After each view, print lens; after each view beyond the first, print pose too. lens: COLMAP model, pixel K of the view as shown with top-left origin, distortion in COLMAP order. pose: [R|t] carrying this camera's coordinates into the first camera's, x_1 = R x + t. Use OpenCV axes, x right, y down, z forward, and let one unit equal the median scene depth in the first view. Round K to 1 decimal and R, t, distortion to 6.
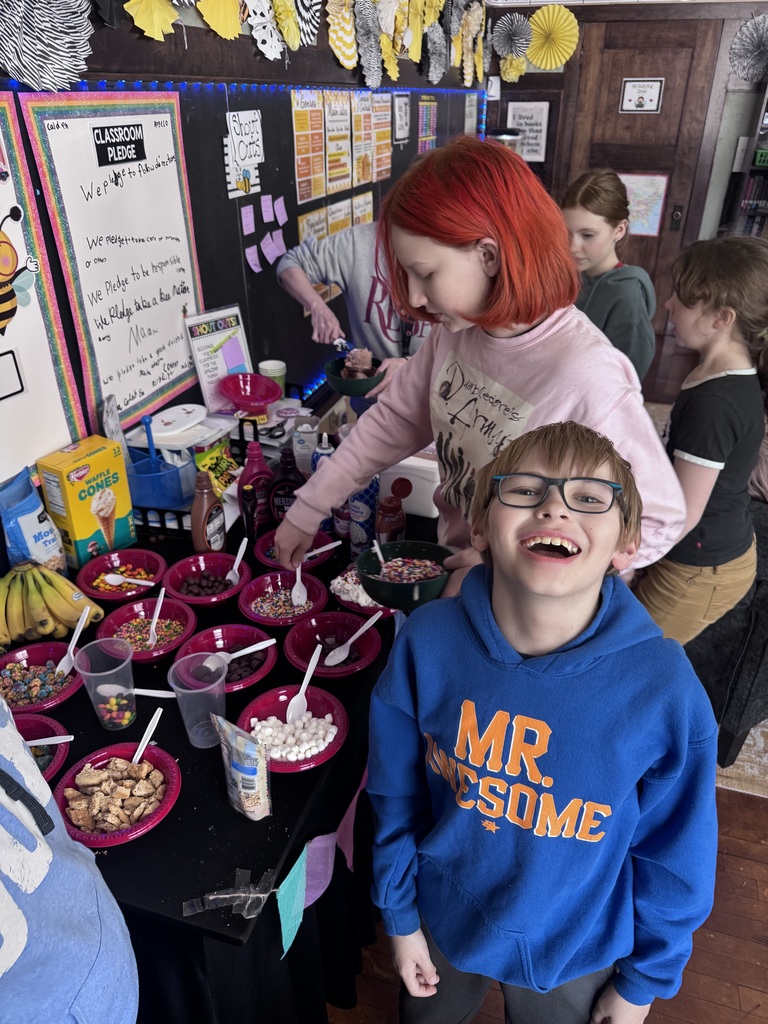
lens RADIAL K [[718.4, 0, 389.5], [0, 718.4, 515.0], [0, 0, 1]] dist [-0.001391, -0.005746]
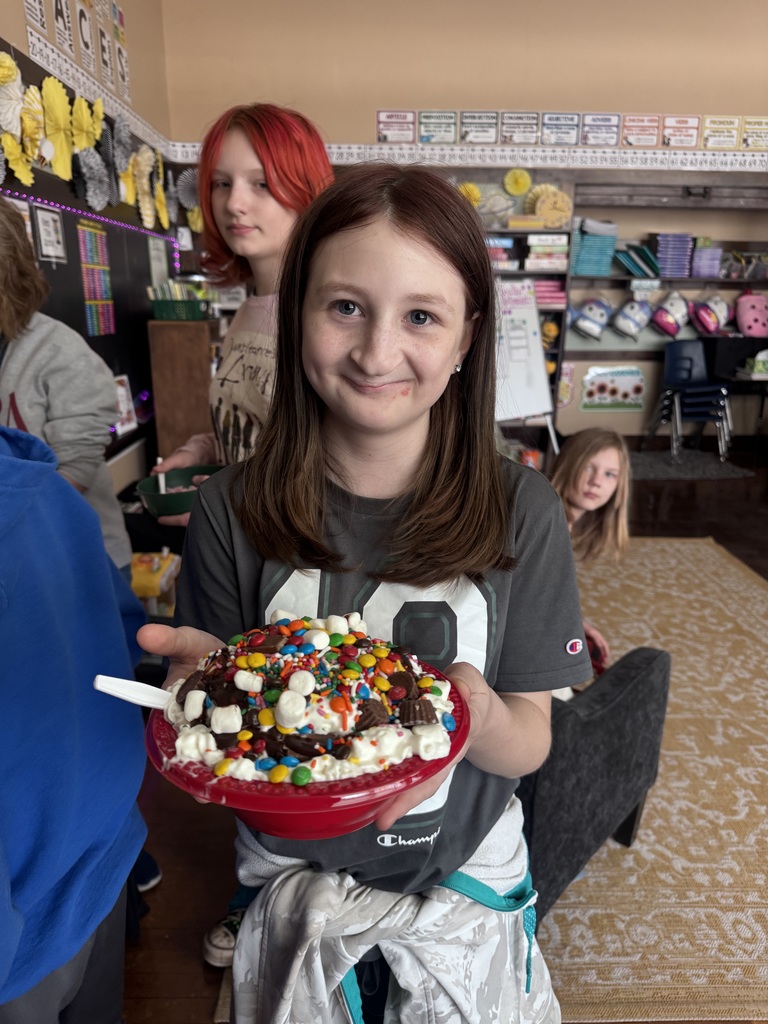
lens RADIAL K [[718.4, 0, 378.6], [0, 718.4, 515.3], [0, 0, 1]] dist [-0.001391, -0.005746]
pose [[0.948311, -0.090643, 0.304121, 0.067572], [0.157669, 0.966264, -0.203652, 0.006868], [-0.275401, 0.241076, 0.930611, 0.117881]]
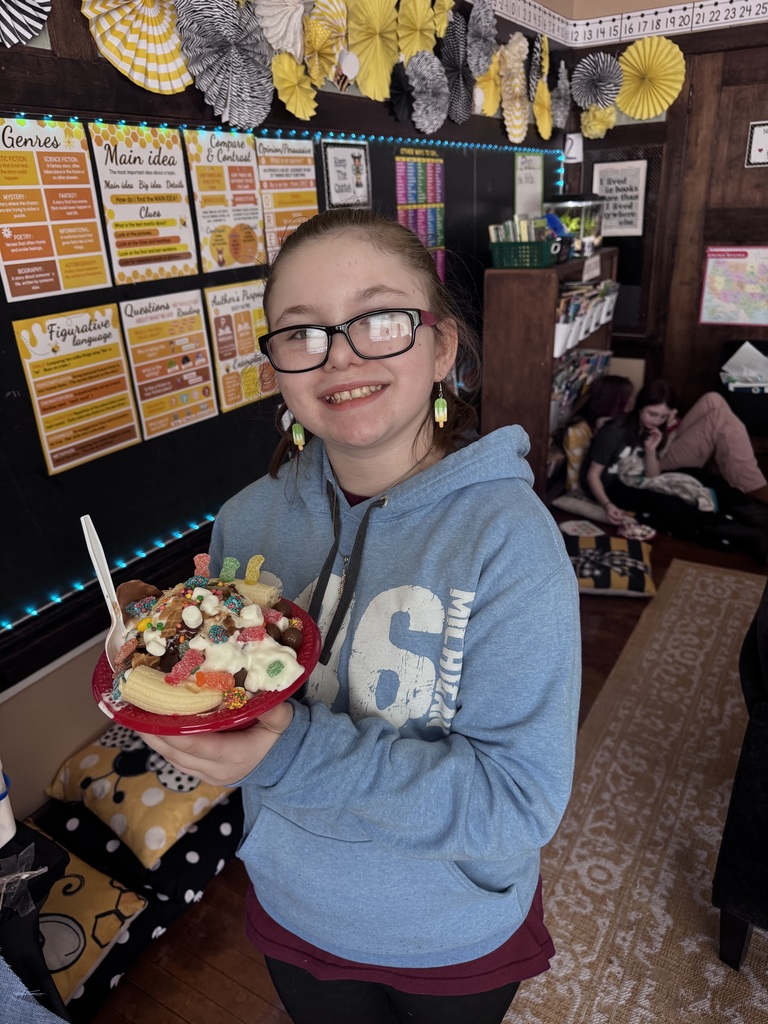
lens RADIAL K [[718.4, 0, 392.7], [0, 718.4, 507.5], [0, 0, 1]] dist [-0.001391, -0.005746]
pose [[0.969807, 0.053069, -0.238028, 0.166709], [-0.080348, 0.991072, -0.106401, -0.112423], [0.230256, 0.122314, 0.965413, 0.258366]]
